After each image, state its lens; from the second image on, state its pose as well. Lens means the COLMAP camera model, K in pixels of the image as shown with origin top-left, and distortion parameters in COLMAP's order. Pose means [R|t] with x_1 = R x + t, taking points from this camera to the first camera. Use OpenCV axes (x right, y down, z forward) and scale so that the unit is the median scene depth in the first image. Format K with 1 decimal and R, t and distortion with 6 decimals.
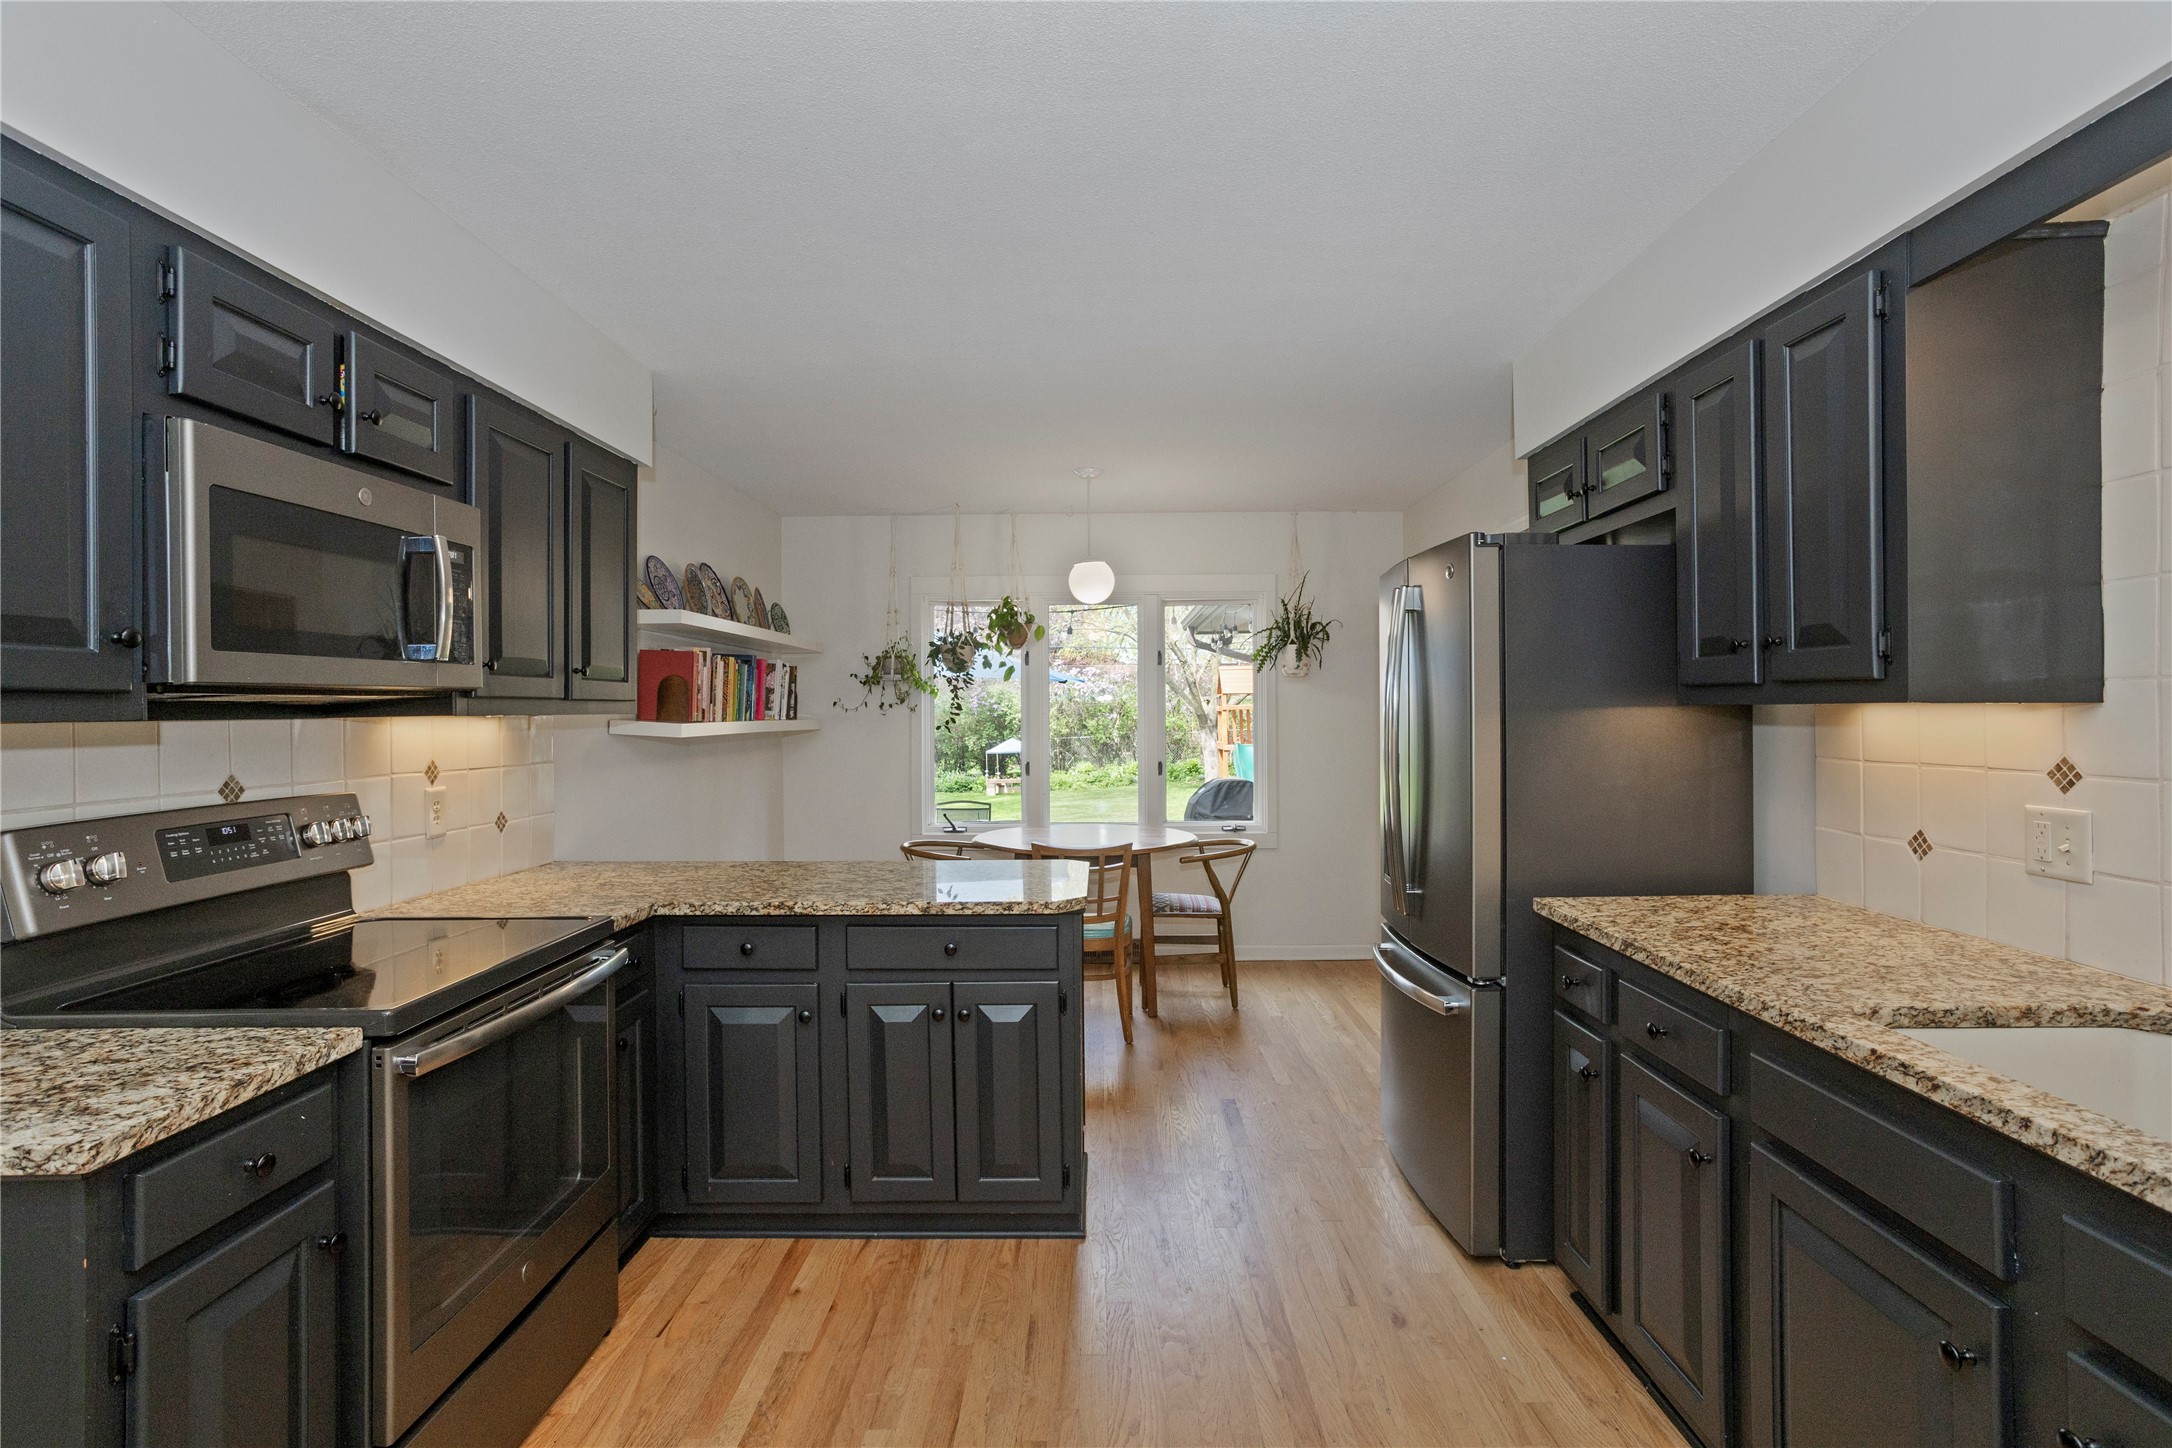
lens RADIAL K [[1074.5, 0, 1082.6], [0, 1074.5, 691.4], [0, 0, 1]] dist [-0.045362, 0.030554]
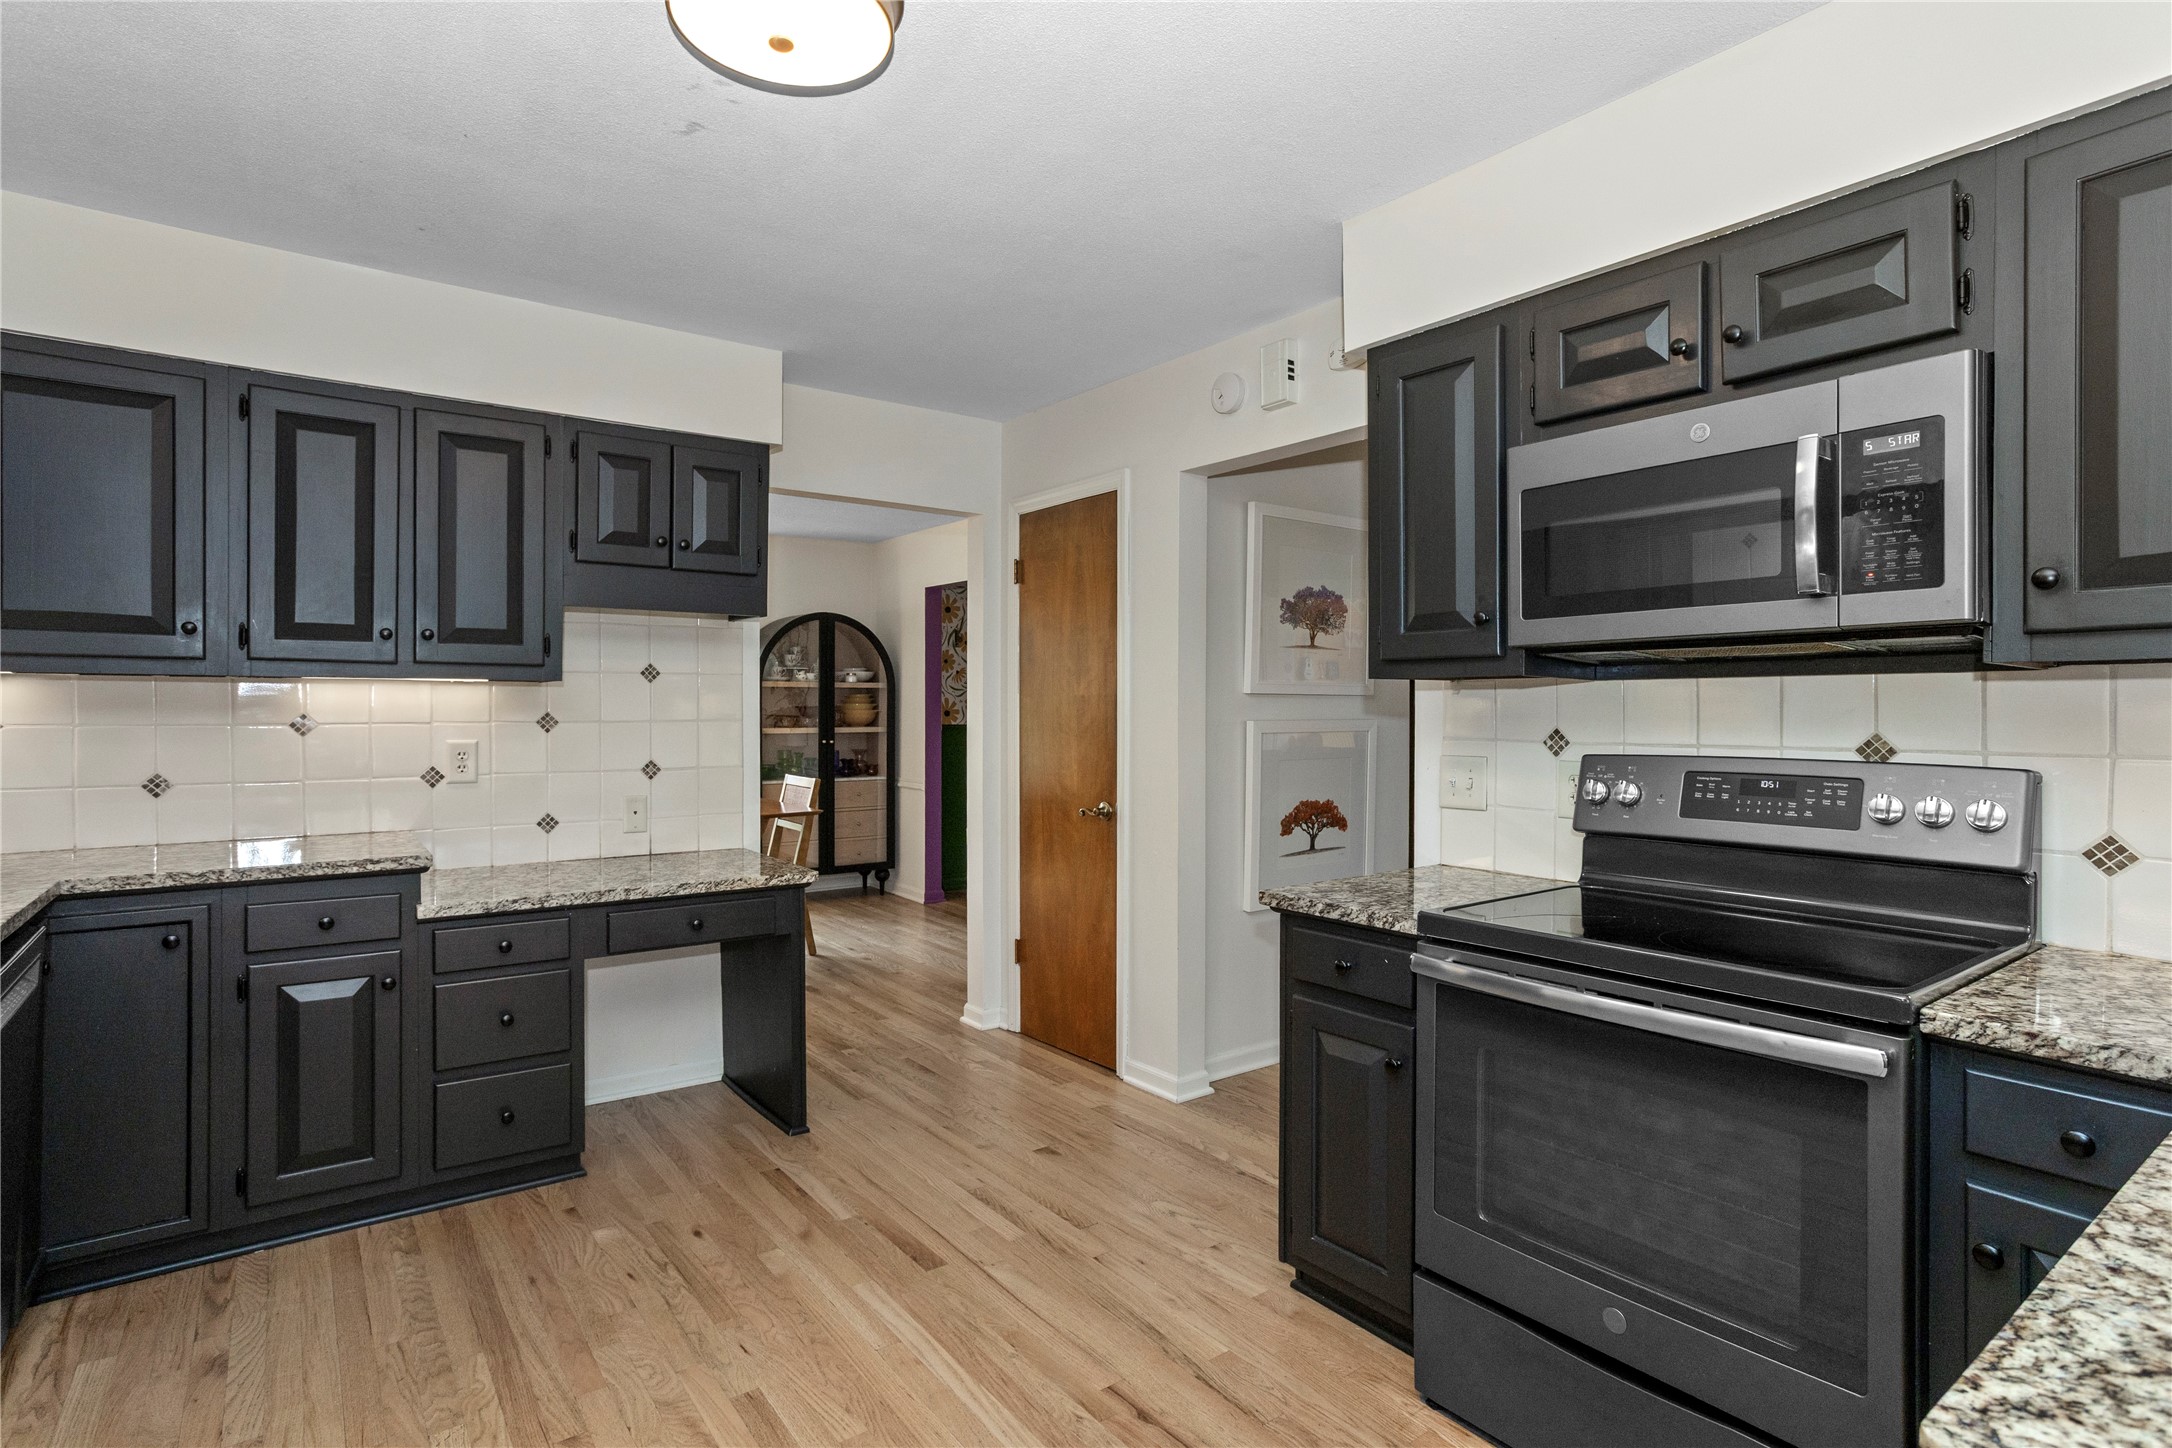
lens RADIAL K [[1074.5, 0, 1082.6], [0, 1074.5, 691.4], [0, 0, 1]] dist [-0.045362, 0.030554]
pose [[-0.791421, -0.001893, -0.611269, 0.263085], [0.014017, 0.999676, -0.021244, 0.045977], [0.611111, -0.025381, -0.791138, 1.149567]]
